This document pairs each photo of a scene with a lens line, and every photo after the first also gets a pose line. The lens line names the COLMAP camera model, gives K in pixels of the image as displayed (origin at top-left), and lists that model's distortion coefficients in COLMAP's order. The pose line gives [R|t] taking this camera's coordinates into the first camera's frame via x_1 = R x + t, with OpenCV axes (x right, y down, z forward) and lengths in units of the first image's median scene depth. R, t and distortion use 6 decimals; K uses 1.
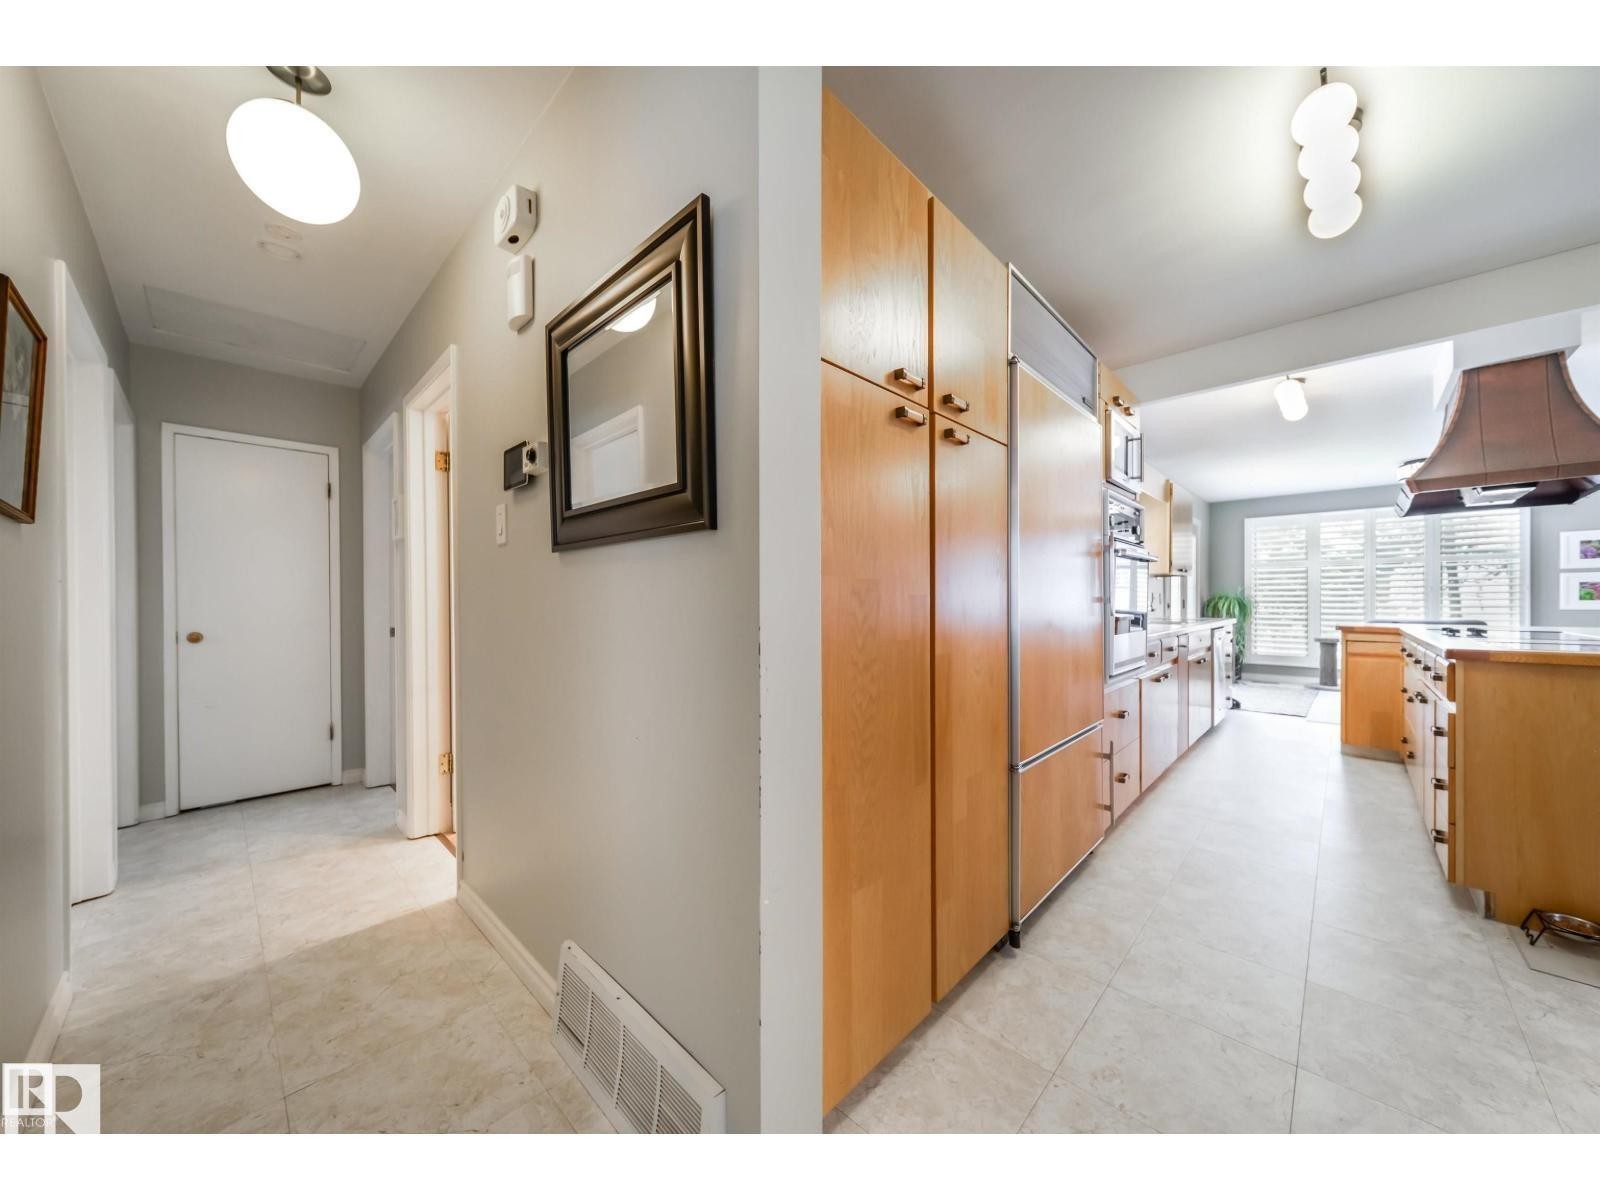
lens RADIAL K [[566.7, 0, 806.2], [0, 566.7, 603.5], [0, 0, 1]] dist [0.002789, -0.000656]
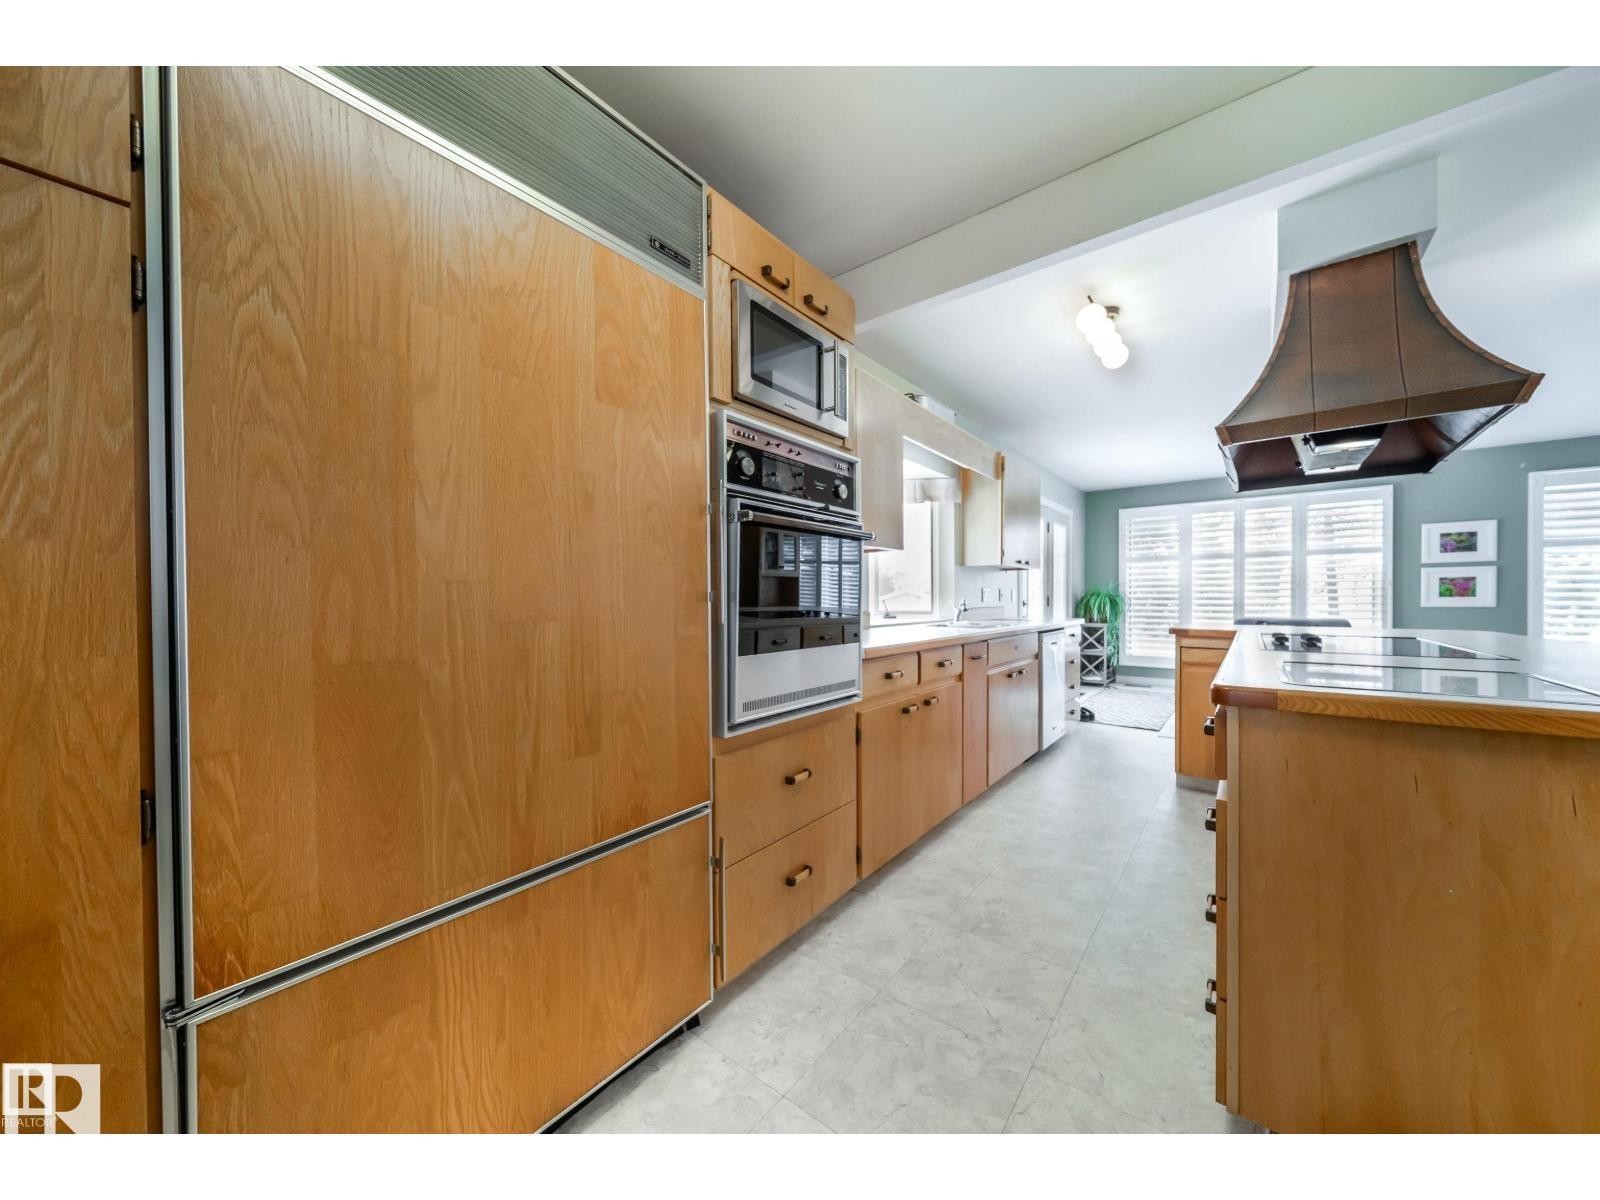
lens RADIAL K [[566.7, 0, 799.6], [0, 566.7, 603.3], [0, 0, 1]] dist [0.002789, -0.000656]
pose [[0.995922, -0.001191, 0.090210, 0.383624], [0.000694, 0.999984, 0.005532, -0.001693], [-0.090215, -0.005447, 0.995907, 0.275675]]
